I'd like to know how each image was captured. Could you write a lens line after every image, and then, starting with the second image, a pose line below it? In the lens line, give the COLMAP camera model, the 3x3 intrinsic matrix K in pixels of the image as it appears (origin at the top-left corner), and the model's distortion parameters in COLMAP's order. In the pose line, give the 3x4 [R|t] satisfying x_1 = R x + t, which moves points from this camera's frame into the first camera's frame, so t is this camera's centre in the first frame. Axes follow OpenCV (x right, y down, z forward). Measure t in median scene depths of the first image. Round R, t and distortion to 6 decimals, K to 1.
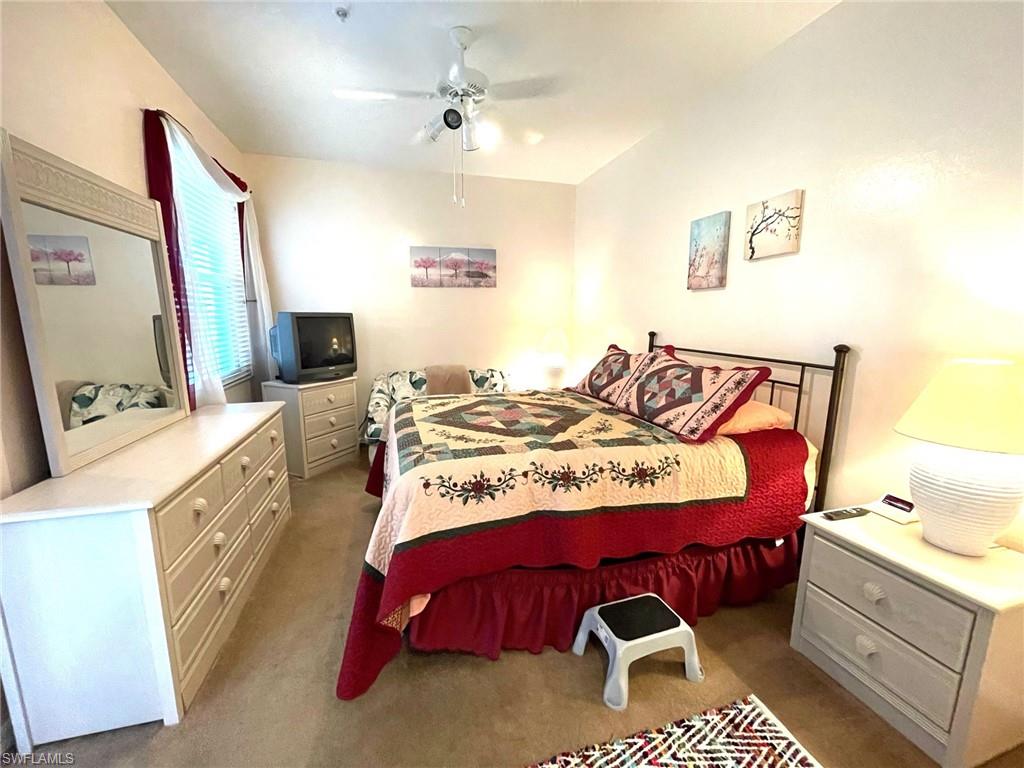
lens RADIAL K [[415.3, 0, 508.7], [0, 415.3, 384.9], [0, 0, 1]] dist [-0.000934, 0.000203]
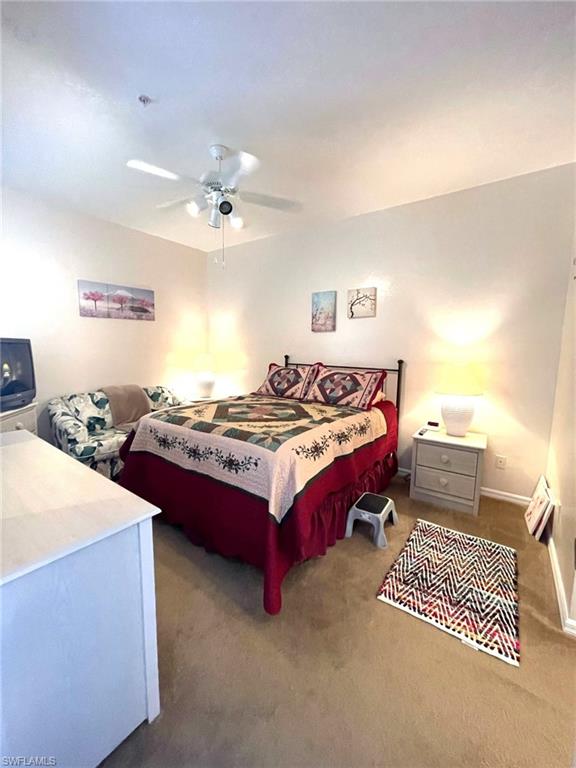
lens RADIAL K [[314.1, 0, 288.6], [0, 314.1, 380.3], [0, 0, 1]] dist [-0.000370, -0.000045]
pose [[0.779330, -0.057546, 0.623966, -0.548942], [0.089041, 0.995840, -0.019368, -0.006087], [-0.620256, 0.070653, 0.781211, 0.046736]]
